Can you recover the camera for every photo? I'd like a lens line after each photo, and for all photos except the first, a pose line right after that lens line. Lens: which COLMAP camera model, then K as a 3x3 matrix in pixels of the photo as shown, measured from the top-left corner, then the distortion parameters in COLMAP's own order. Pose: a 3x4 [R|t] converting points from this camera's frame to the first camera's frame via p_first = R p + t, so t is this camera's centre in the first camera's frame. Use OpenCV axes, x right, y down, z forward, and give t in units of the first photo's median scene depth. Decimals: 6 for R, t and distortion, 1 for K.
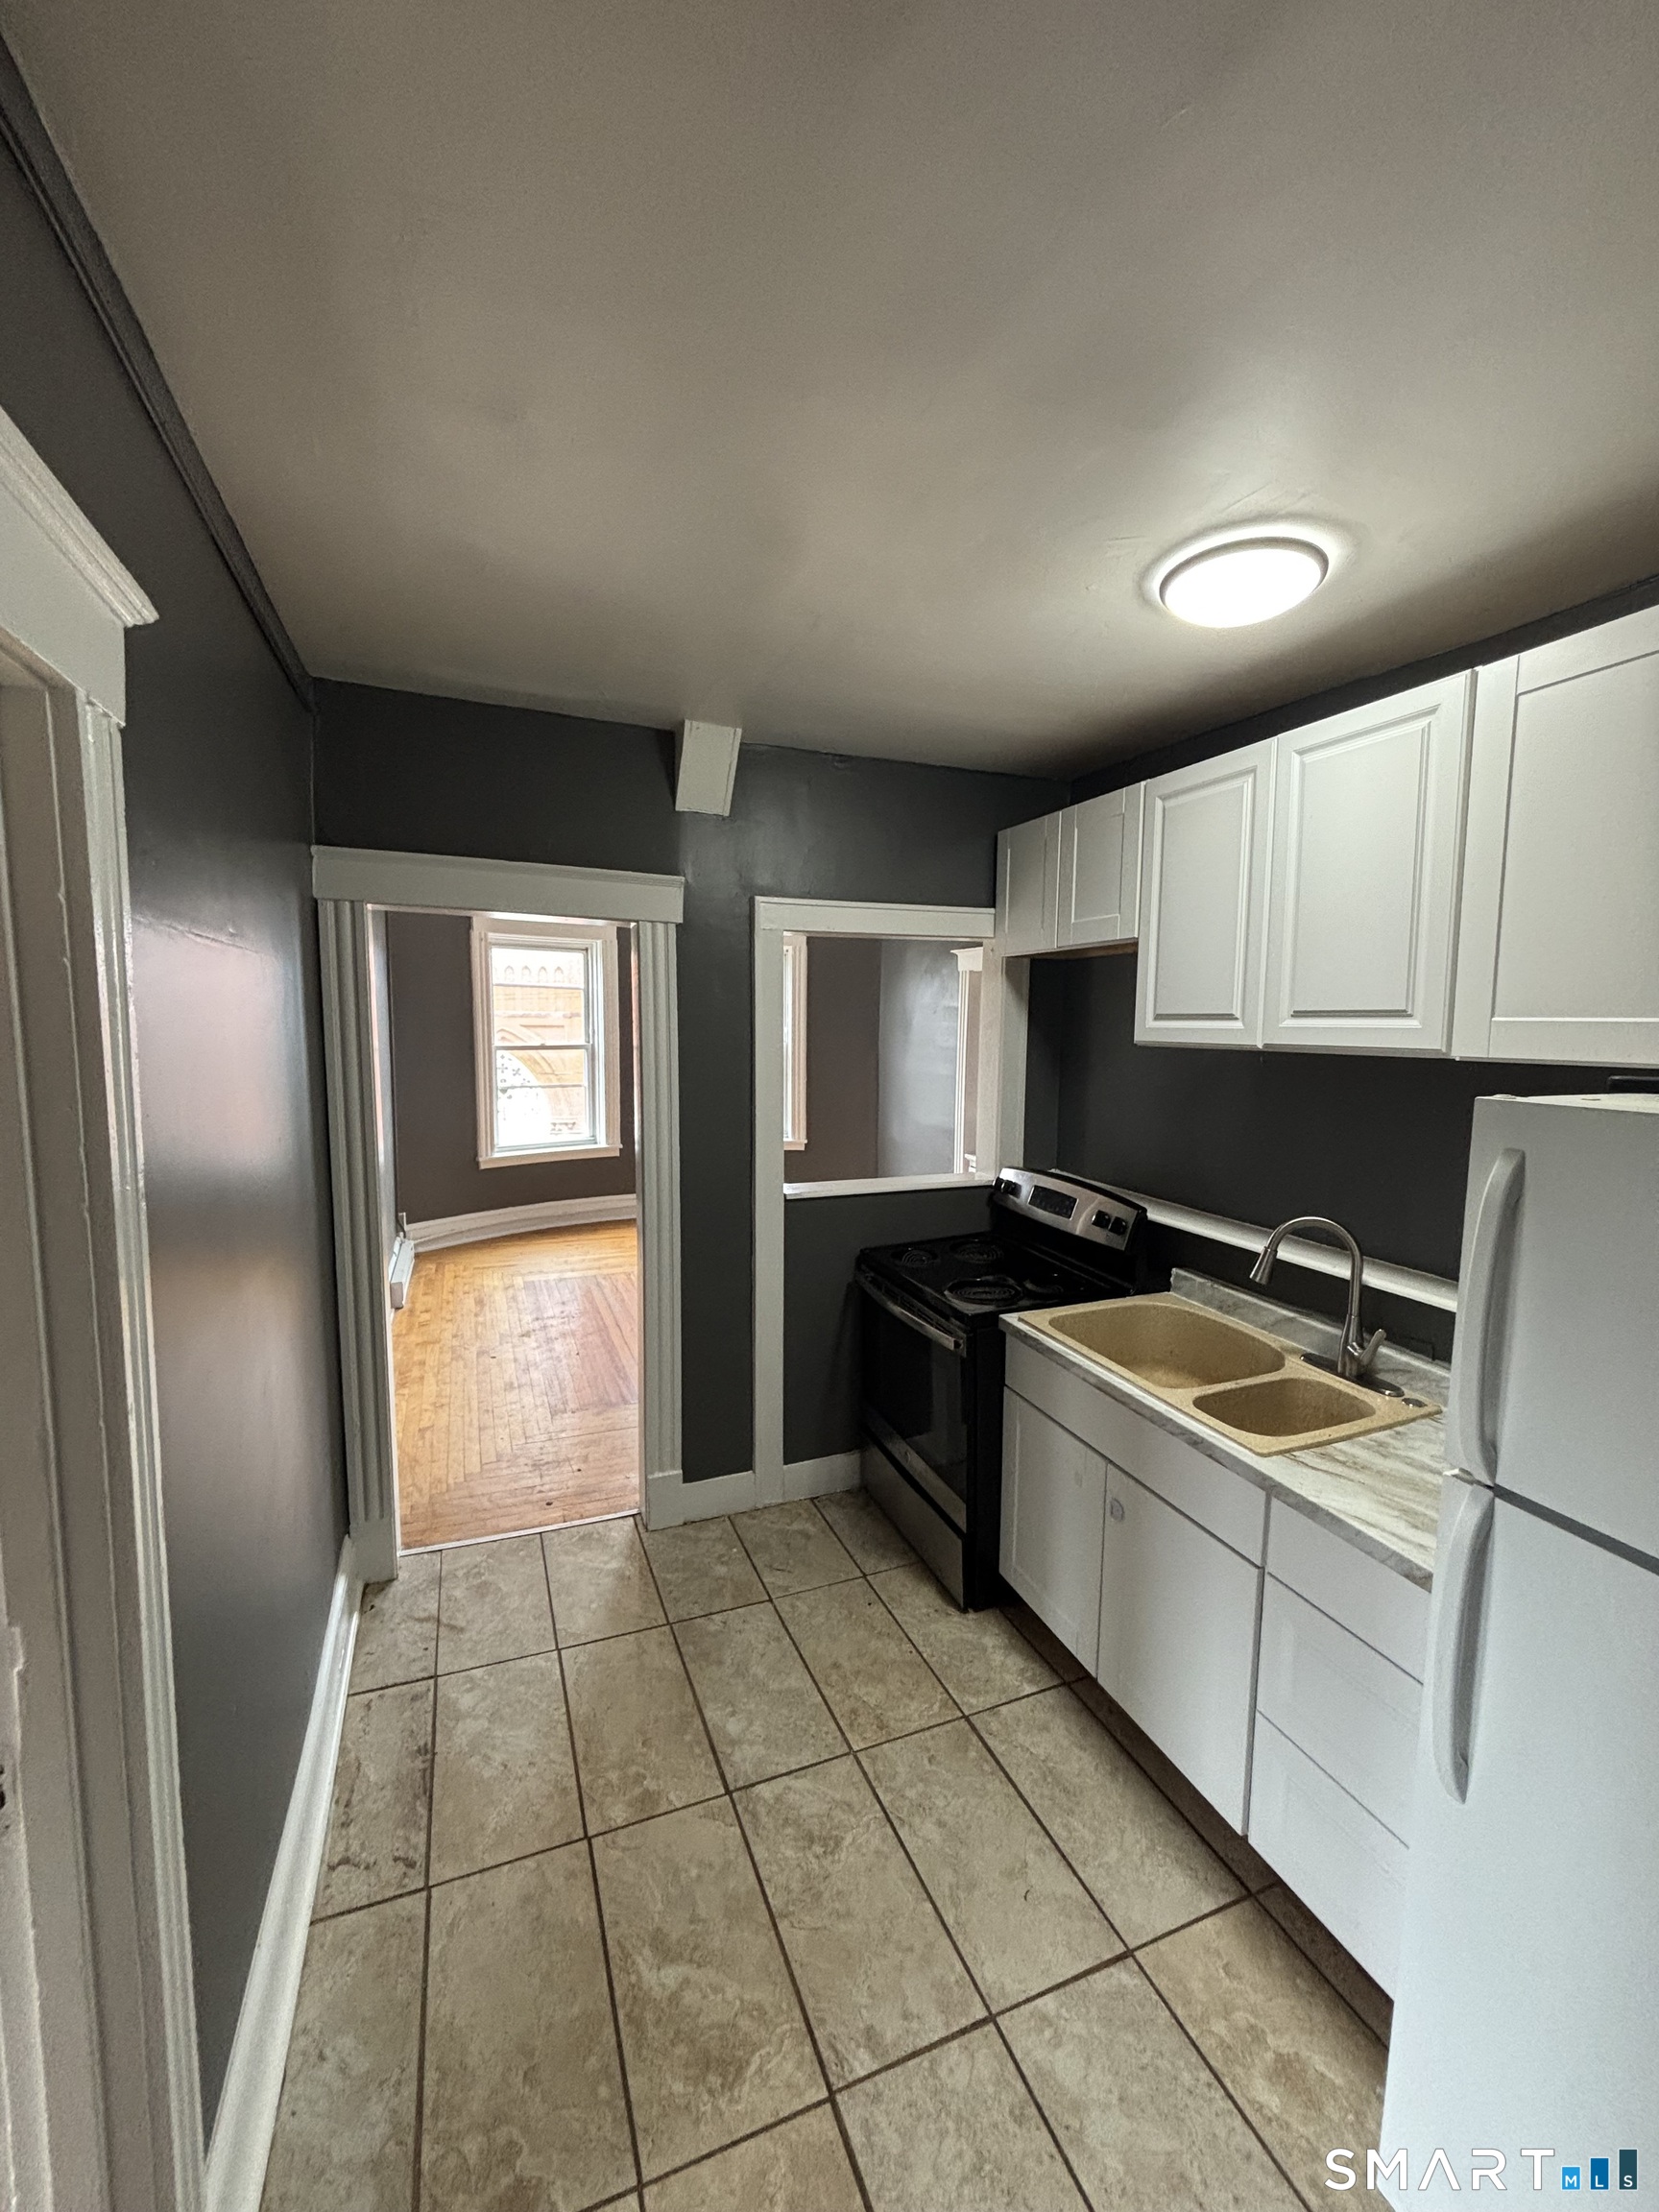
lens RADIAL K [[885.1, 0, 829.5], [0, 885.1, 1106.0], [0, 0, 1]] dist [0.001002, 0.000002]
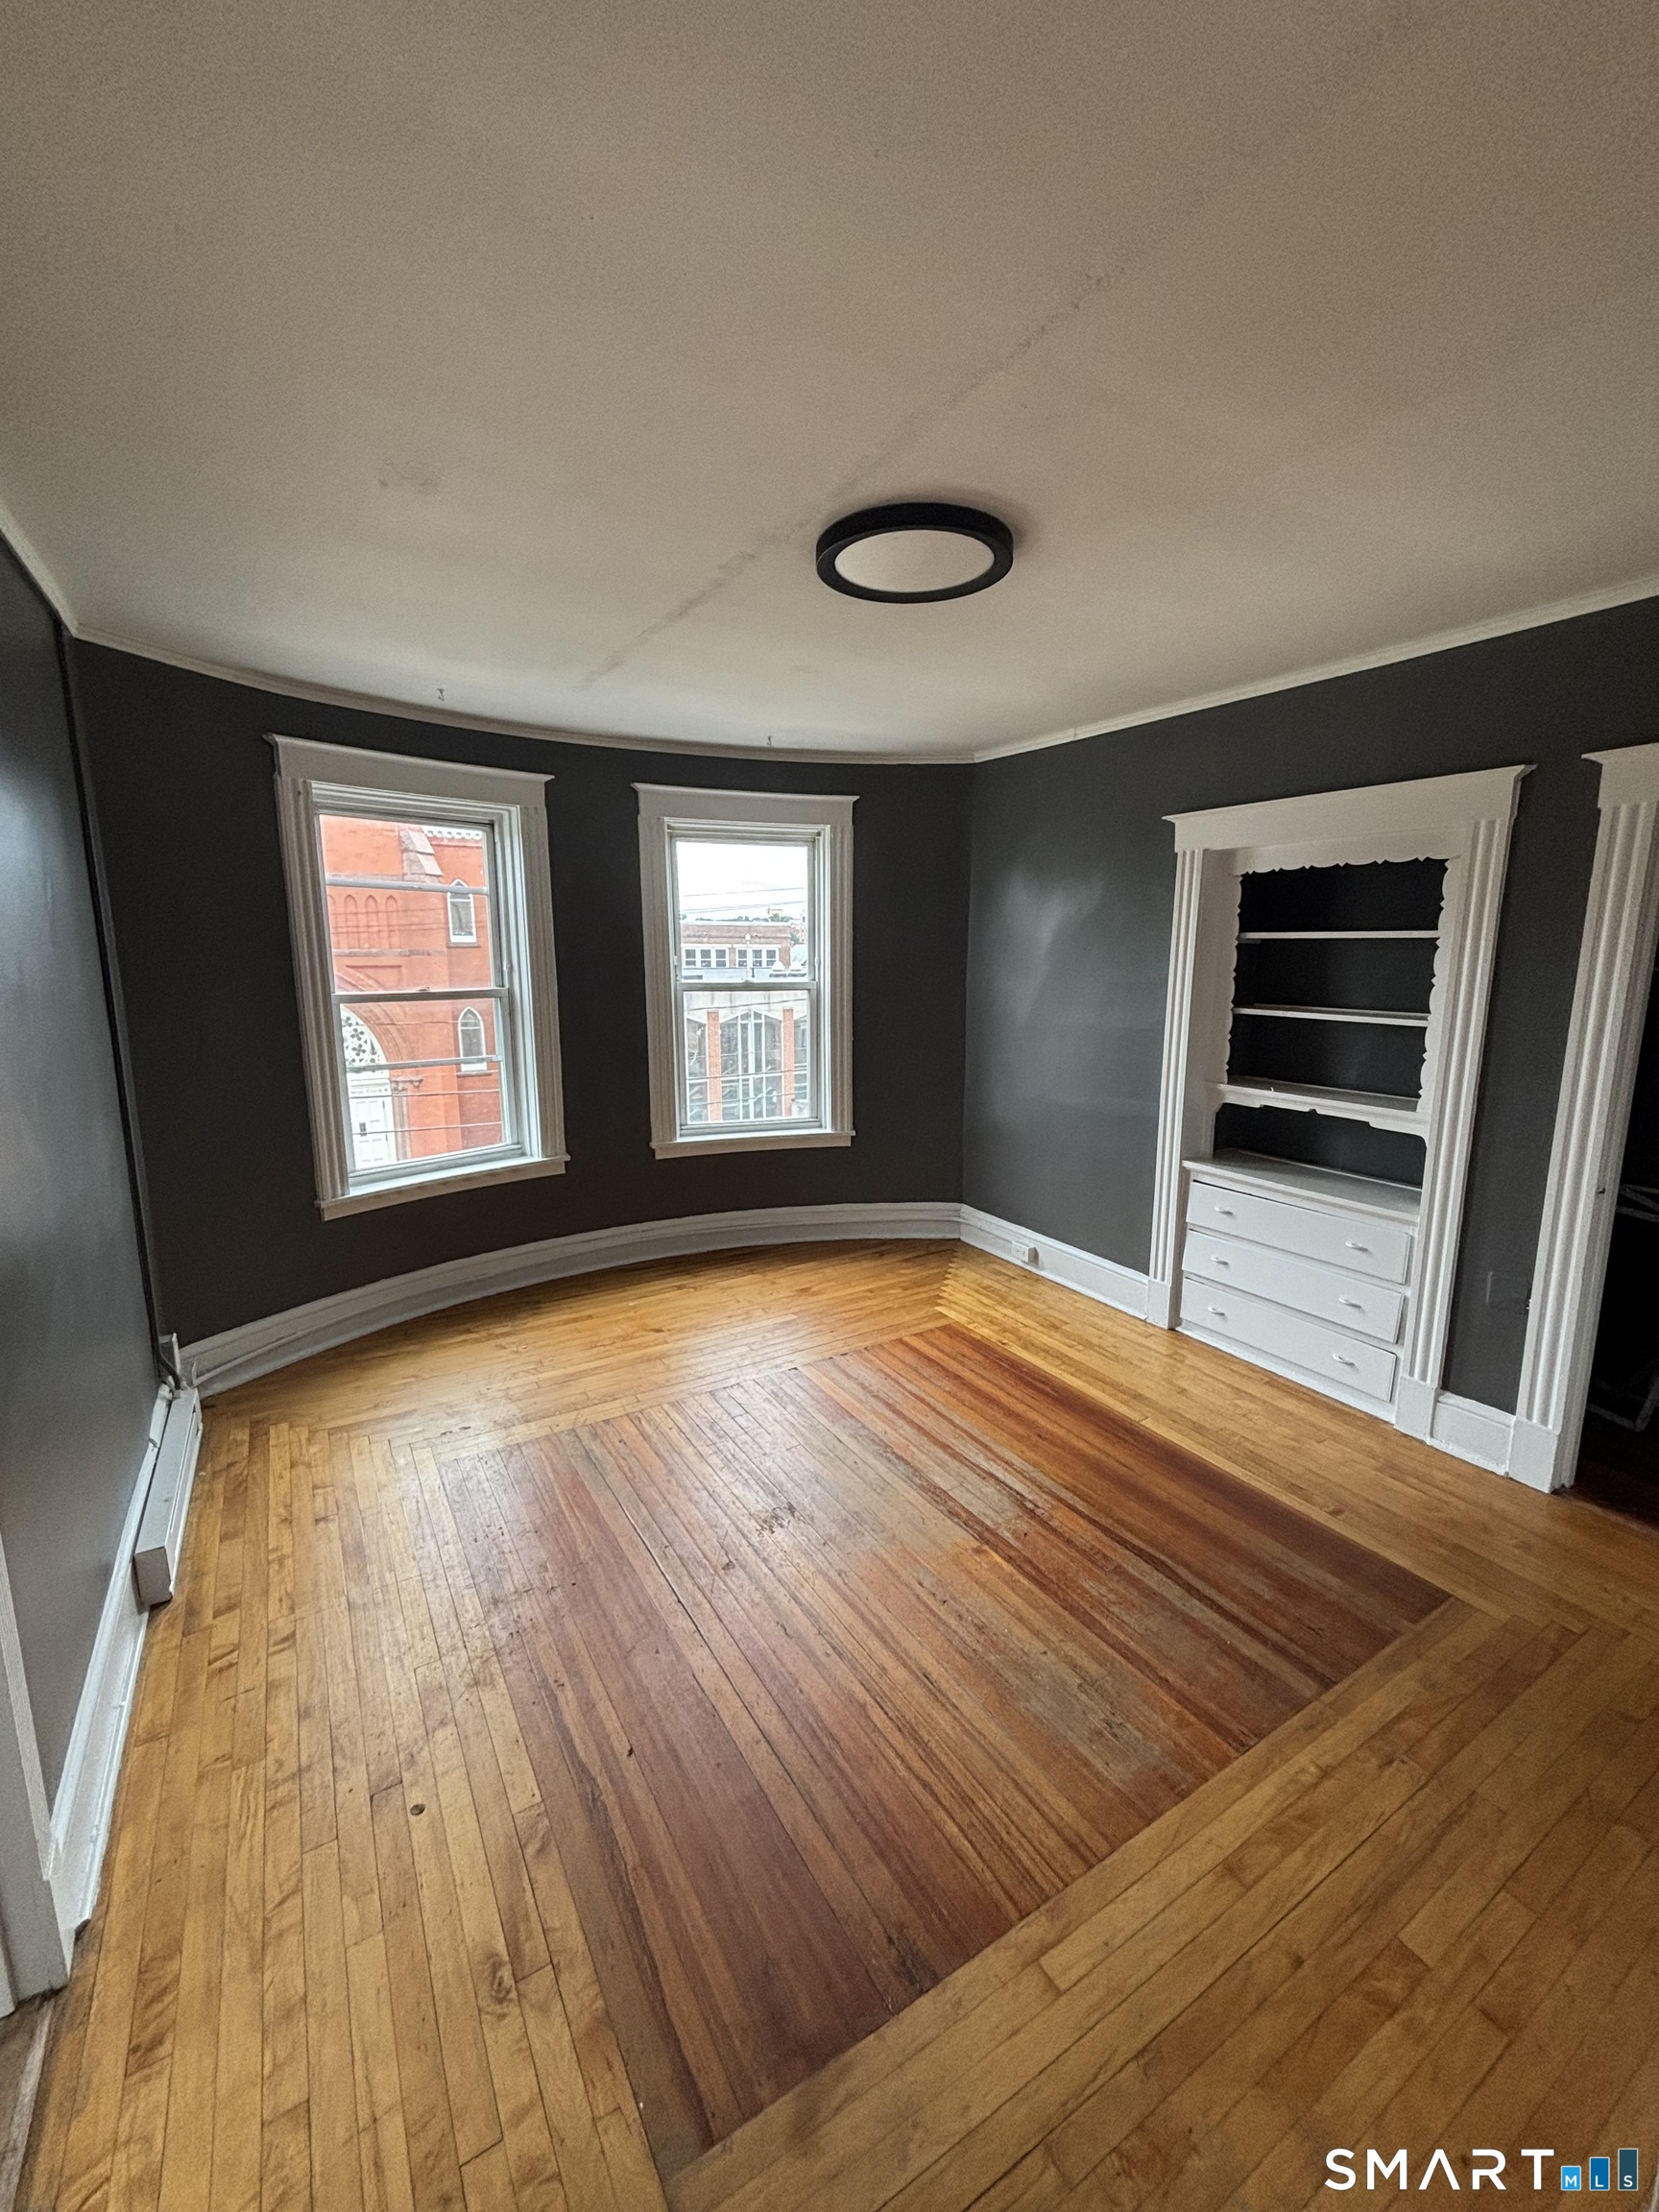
lens RADIAL K [[897.6, 0, 829.5], [0, 897.6, 1106.0], [0, 0, 1]] dist [-0.001224, -0.000129]
pose [[0.987139, -0.038912, 0.155058, -0.176611], [0.028228, 0.997111, 0.070521, -0.032623], [-0.157354, -0.065237, 0.985385, 0.426103]]
